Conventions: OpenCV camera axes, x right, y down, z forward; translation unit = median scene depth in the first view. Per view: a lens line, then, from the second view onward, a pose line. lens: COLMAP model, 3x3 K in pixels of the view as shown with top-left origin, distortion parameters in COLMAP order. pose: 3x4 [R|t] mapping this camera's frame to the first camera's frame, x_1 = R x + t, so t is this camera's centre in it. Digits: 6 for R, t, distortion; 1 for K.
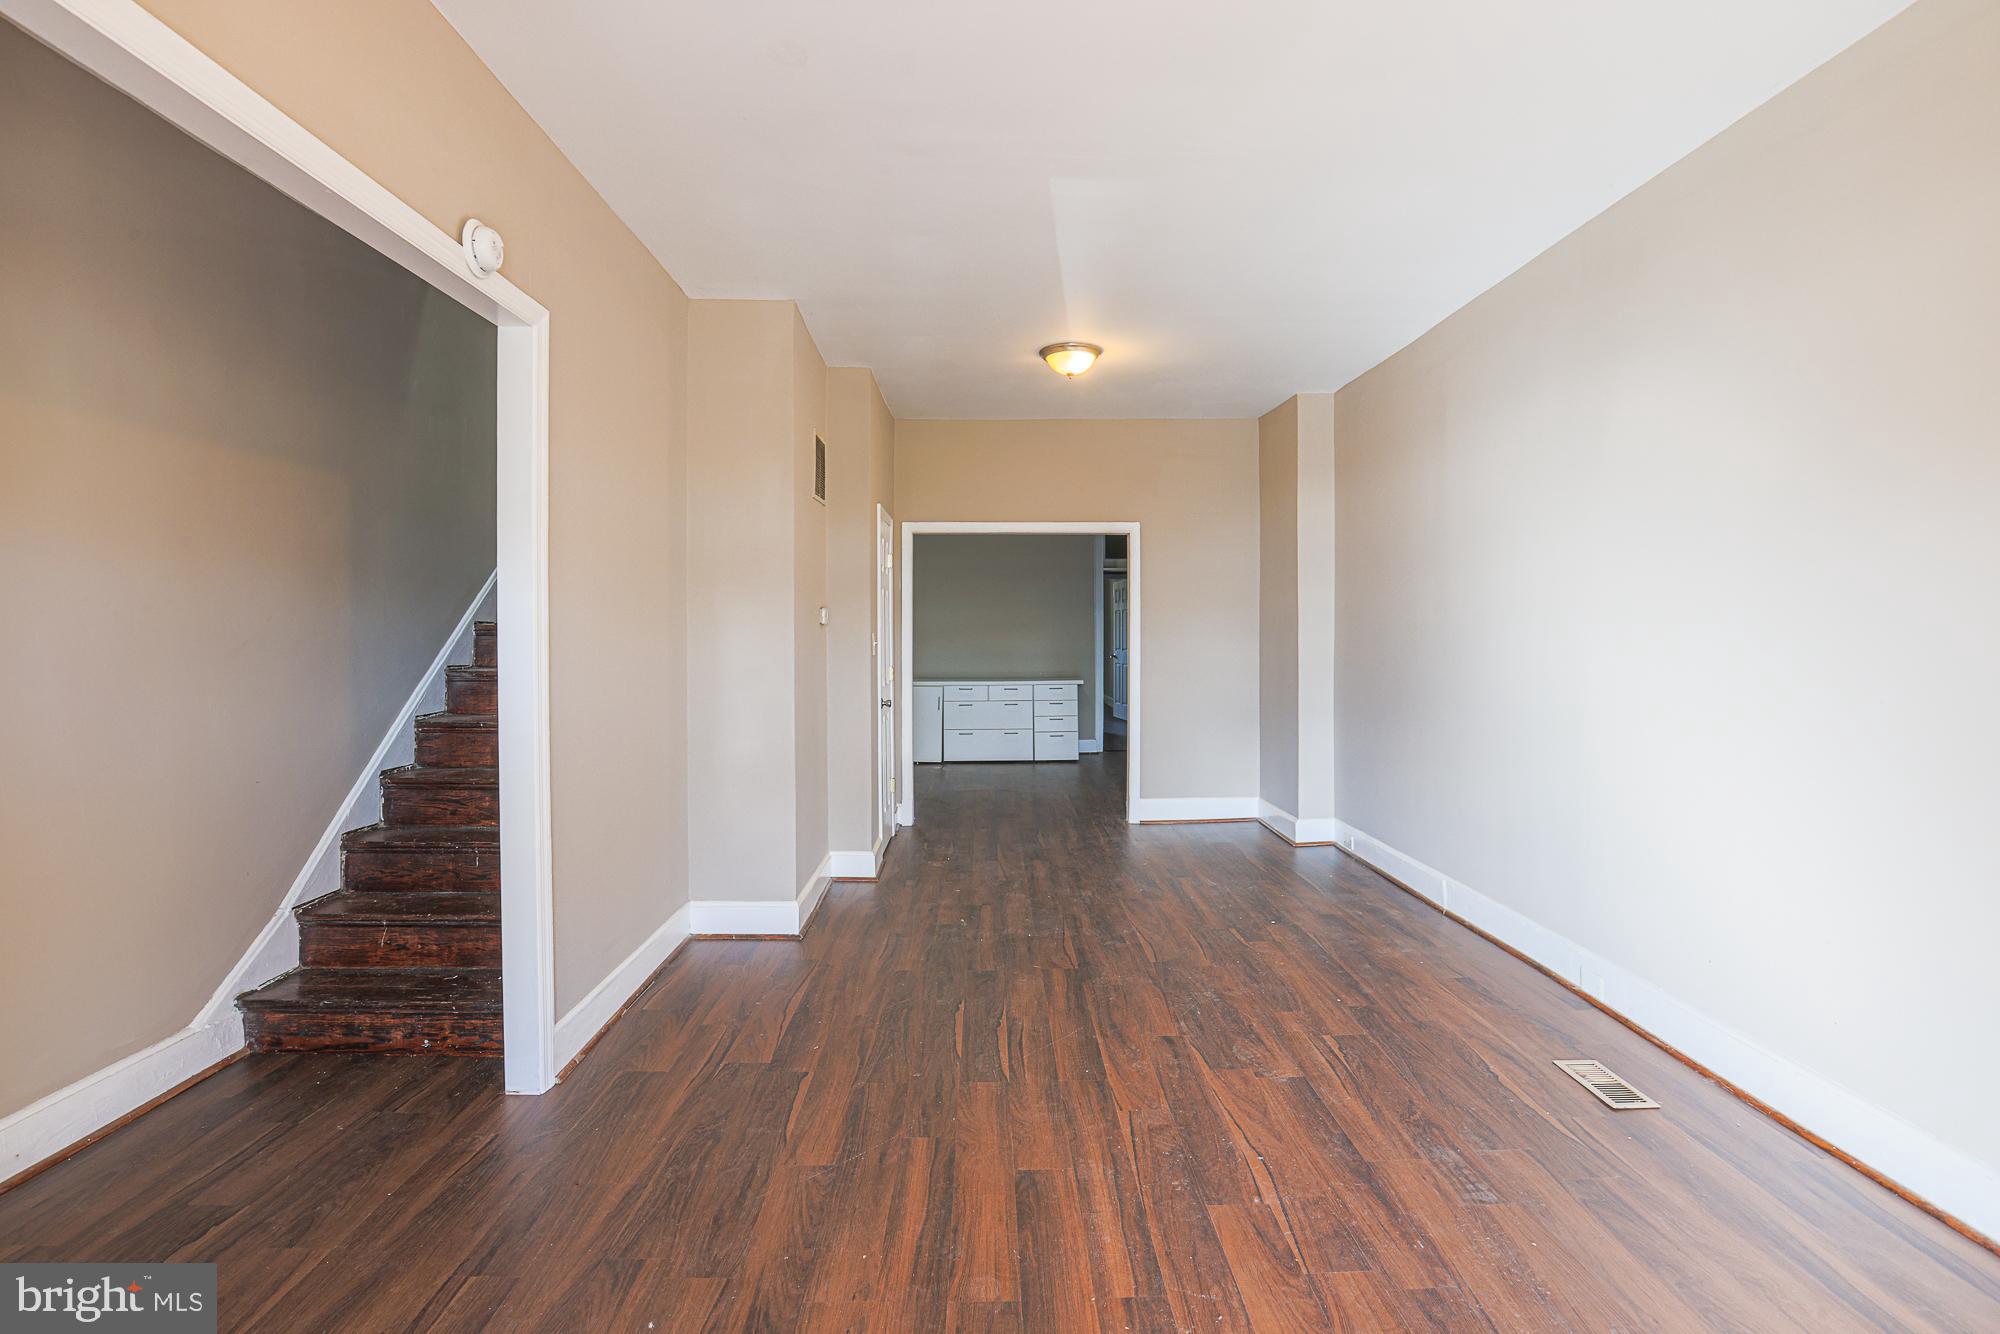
lens RADIAL K [[919.2, 0, 1013.9], [0, 919.2, 626.3], [0, 0, 1]] dist [-0.056131, 0.021818]
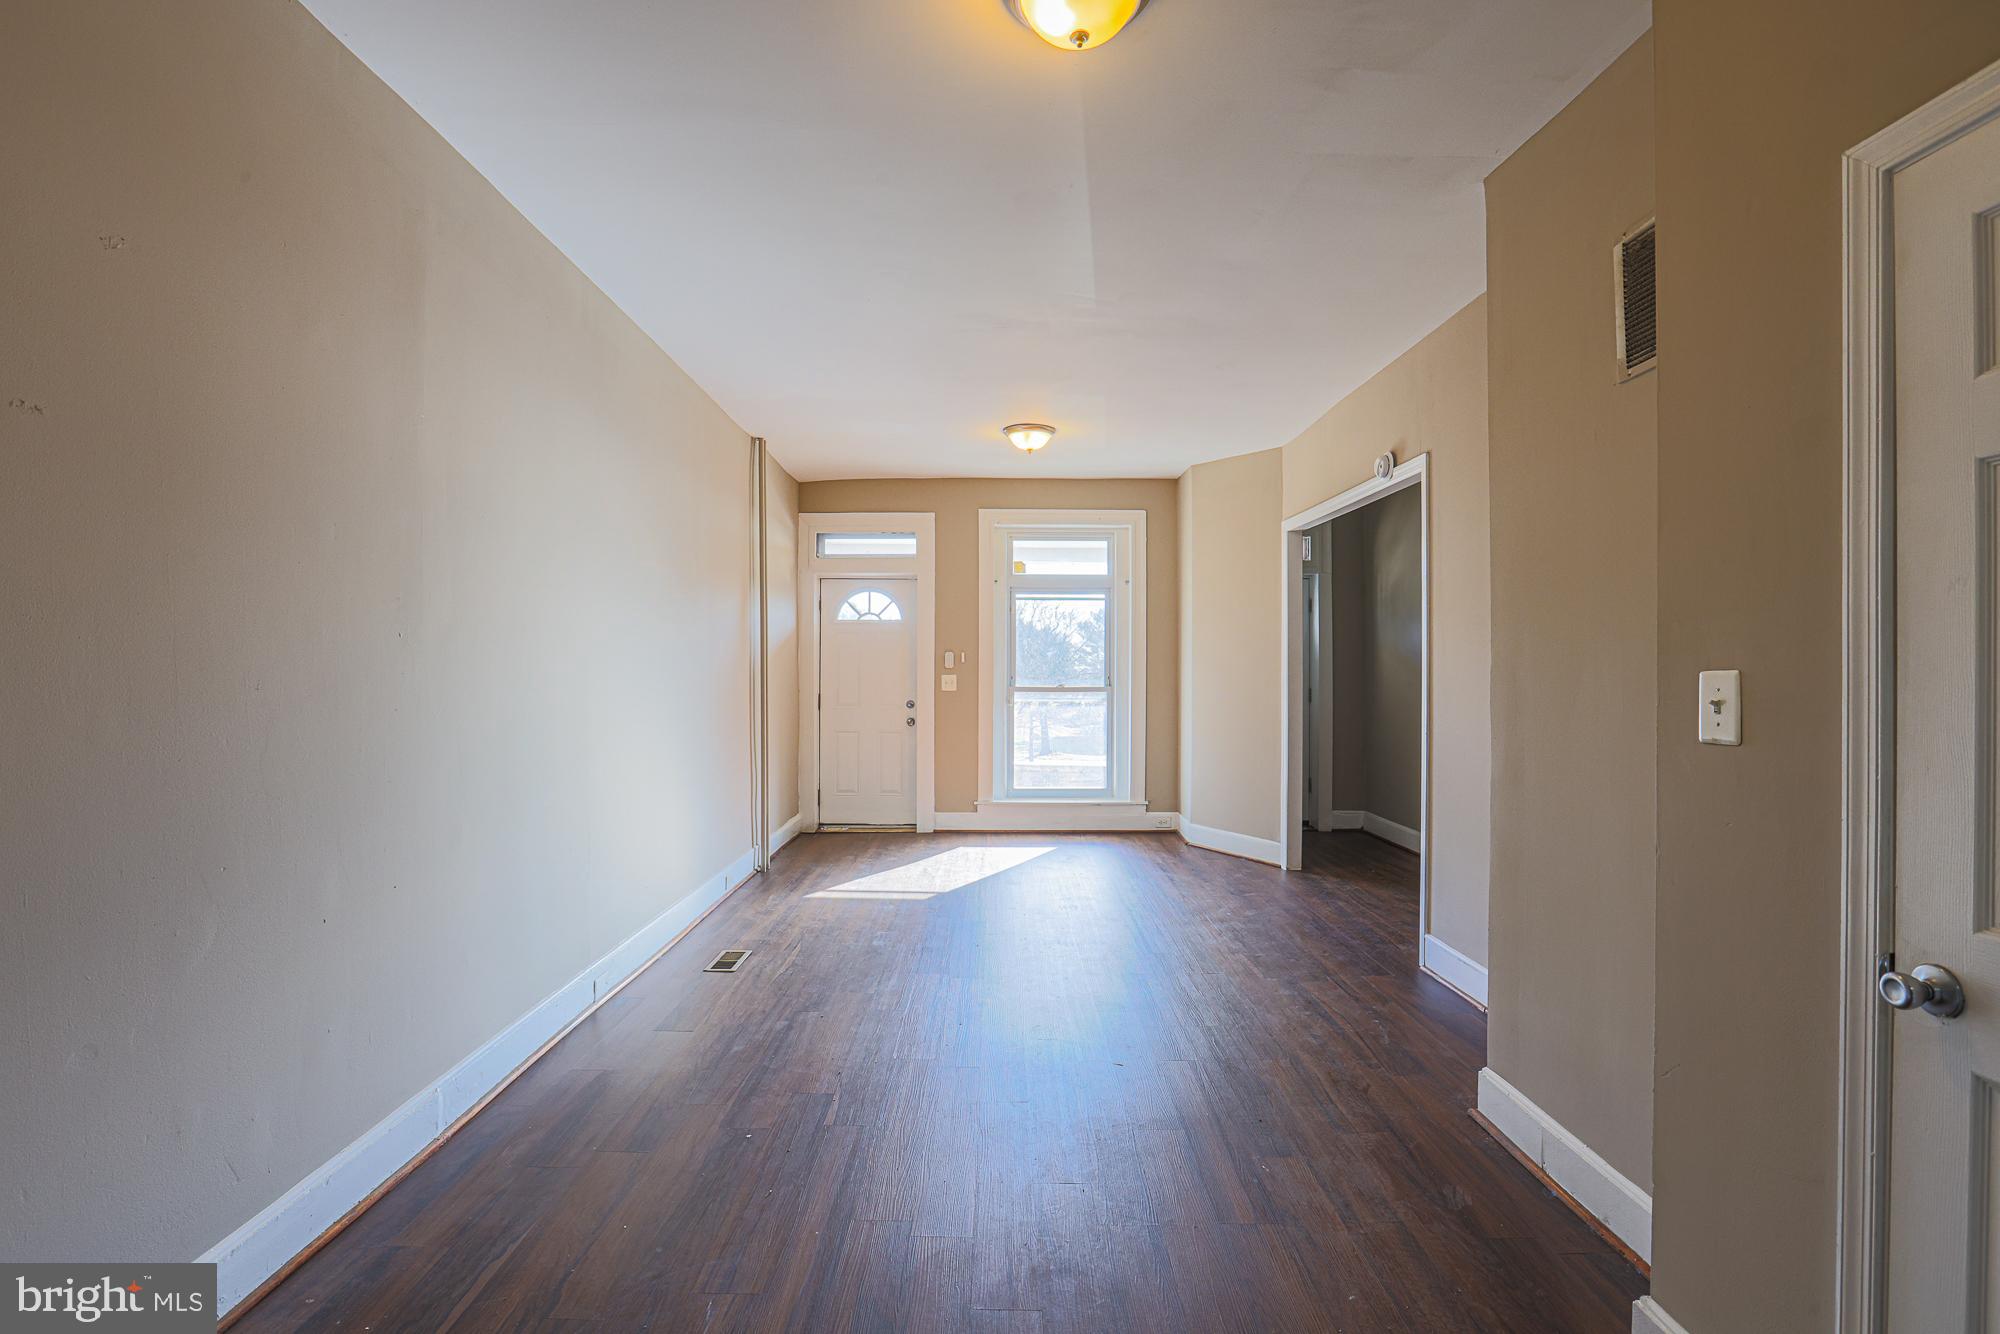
lens RADIAL K [[923.6, 0, 993.3], [0, 923.6, 670.5], [0, 0, 1]] dist [-0.053956, 0.021317]
pose [[-0.999627, -0.000311, 0.027327, 0.135674], [-0.000263, 0.999998, 0.001762, 0.010193], [-0.027327, 0.001754, -0.999625, 2.141839]]
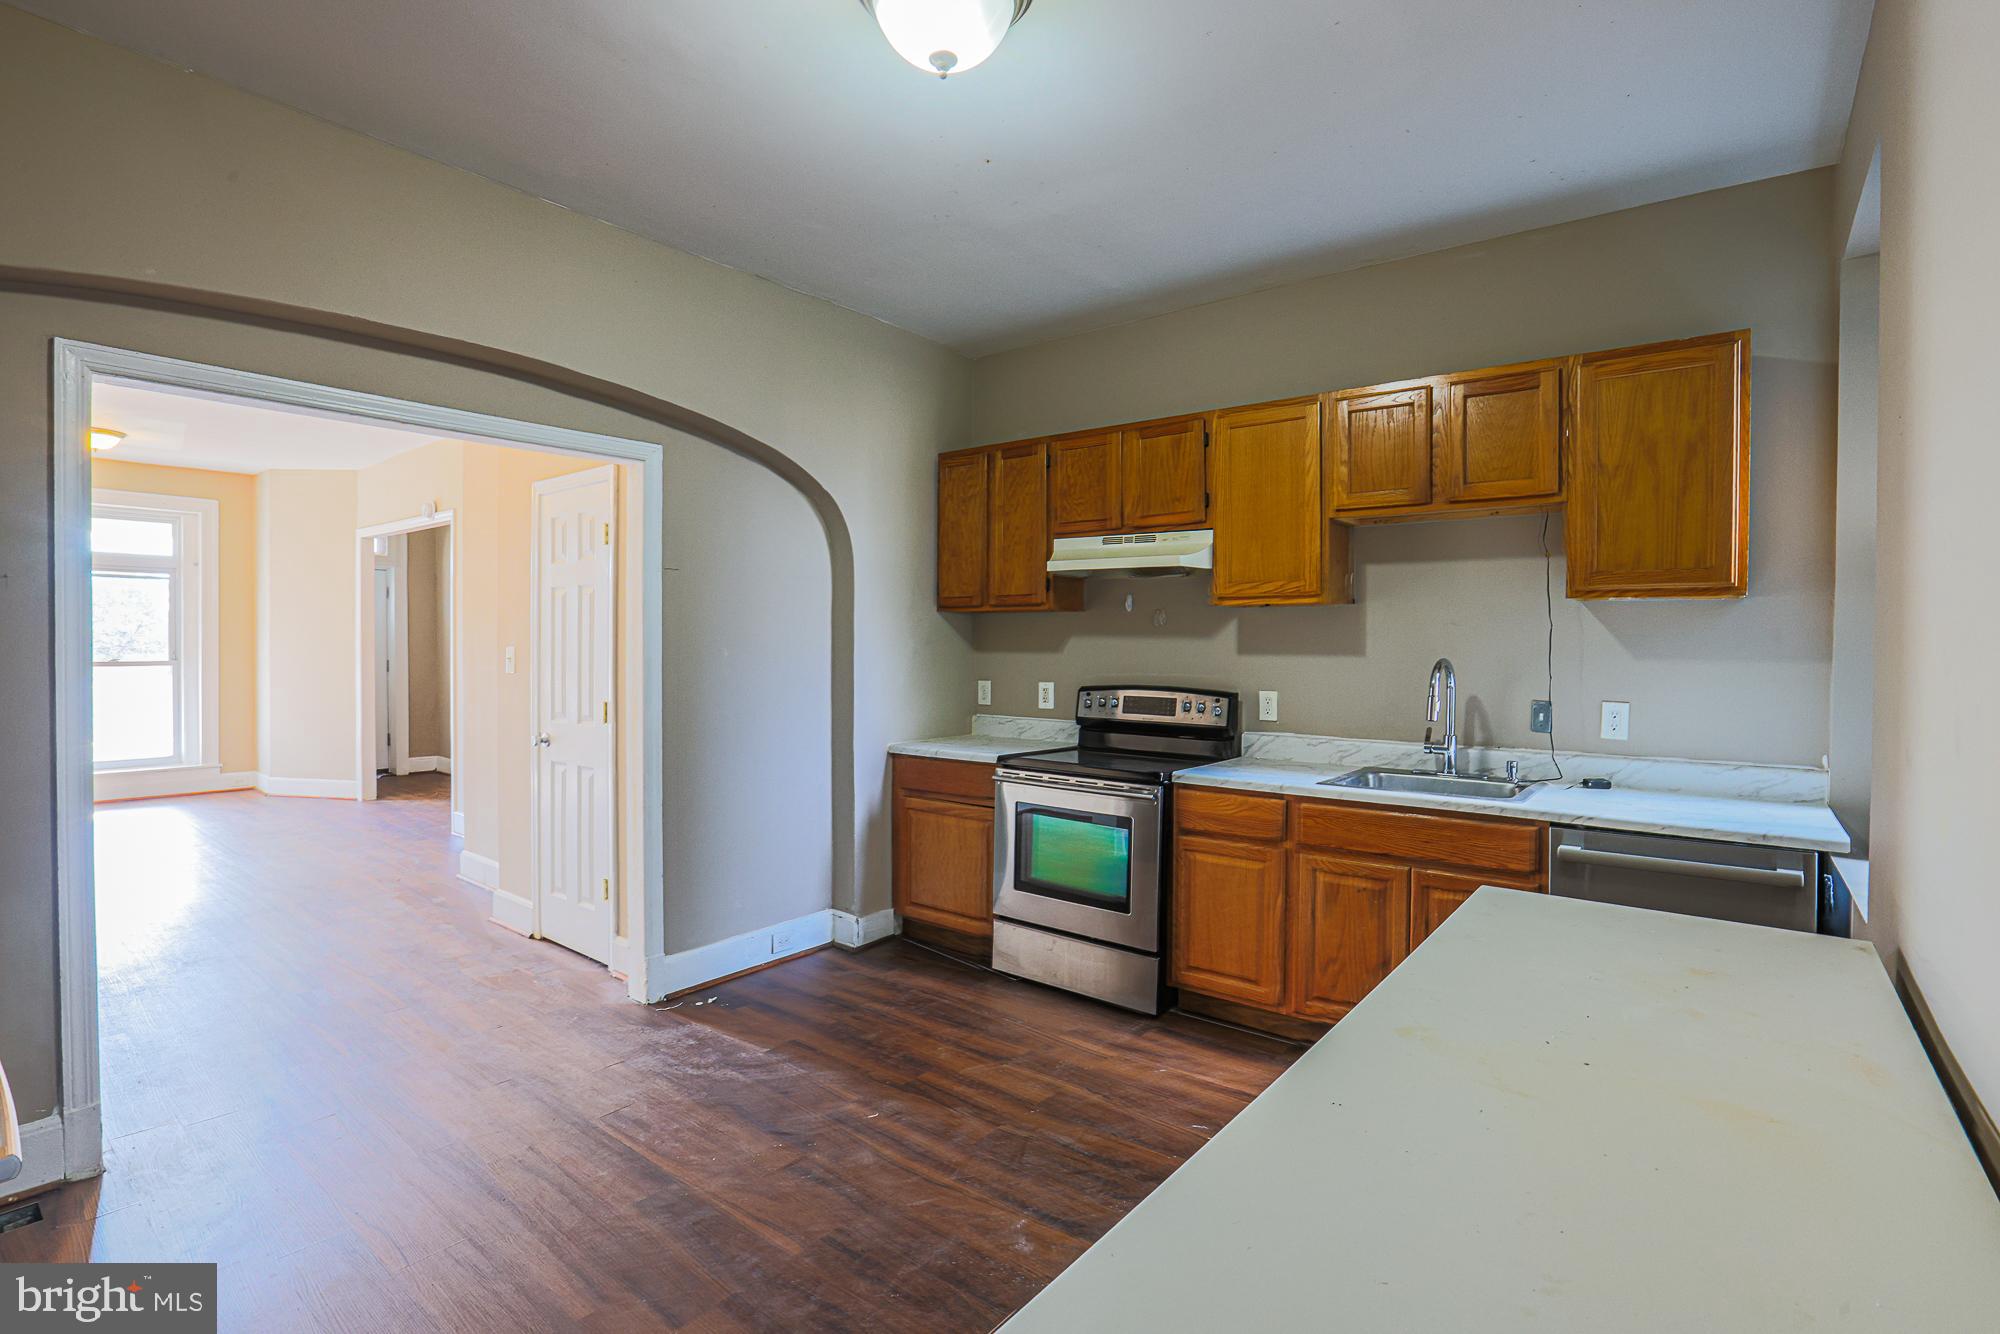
lens RADIAL K [[940.4, 0, 992.8], [0, 940.4, 647.1], [0, 0, 1]] dist [-0.047914, 0.023235]
pose [[-0.653780, 0.002697, -0.756679, 0.346429], [0.000323, 0.999995, 0.003285, 0.010891], [0.756684, 0.001904, -0.653778, 3.125452]]
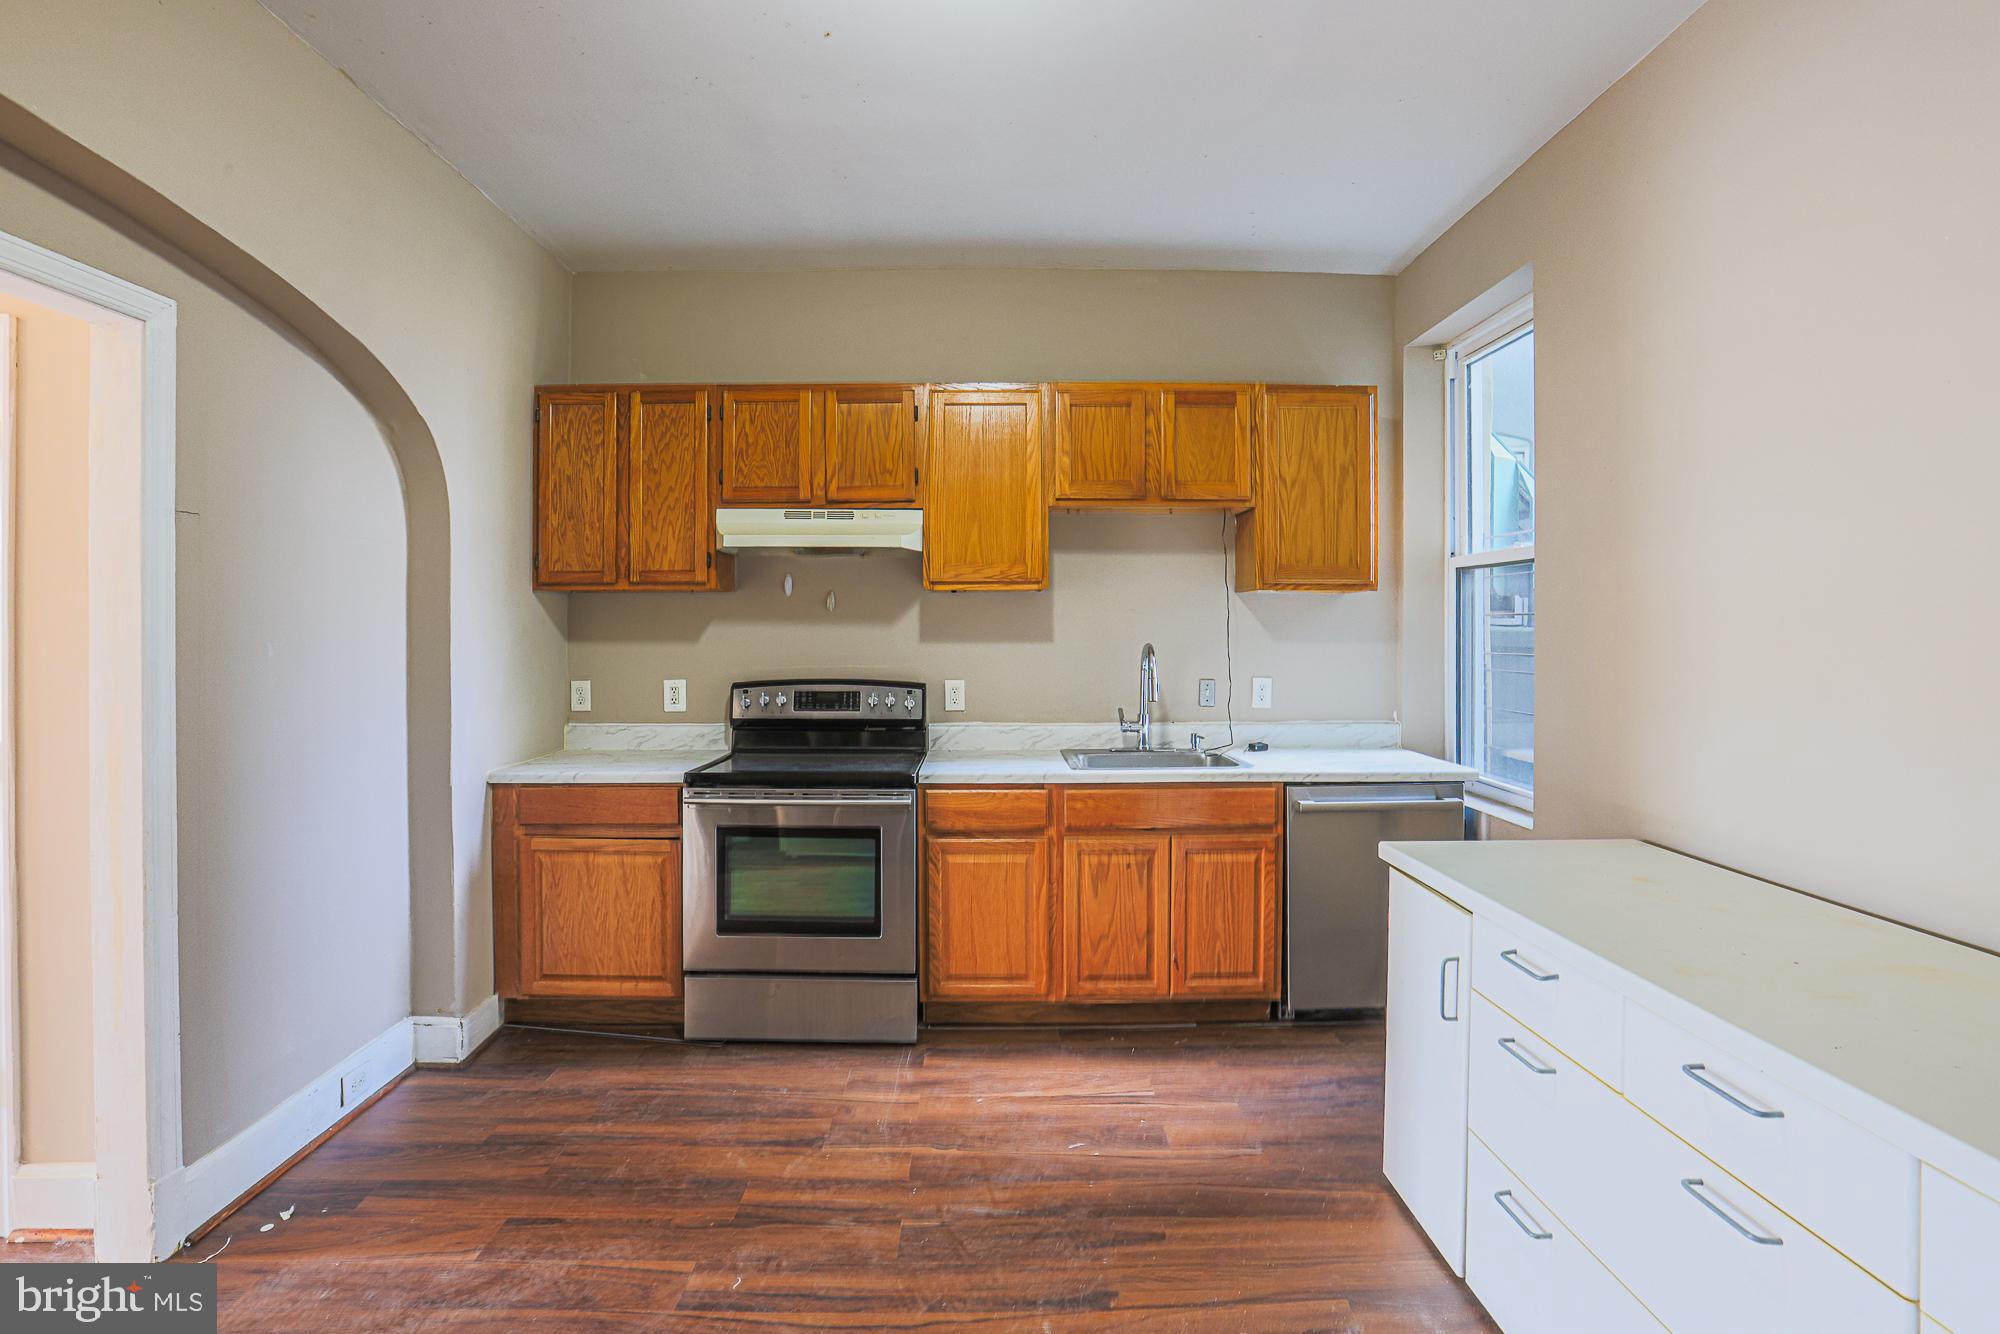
lens RADIAL K [[940.4, 0, 992.8], [0, 940.4, 647.1], [0, 0, 1]] dist [-0.047914, 0.023235]
pose [[-0.036367, 0.010661, -0.999282, 0.378827], [0.007835, 0.999915, 0.010382, 0.018786], [0.999308, -0.007452, -0.036447, 2.683695]]
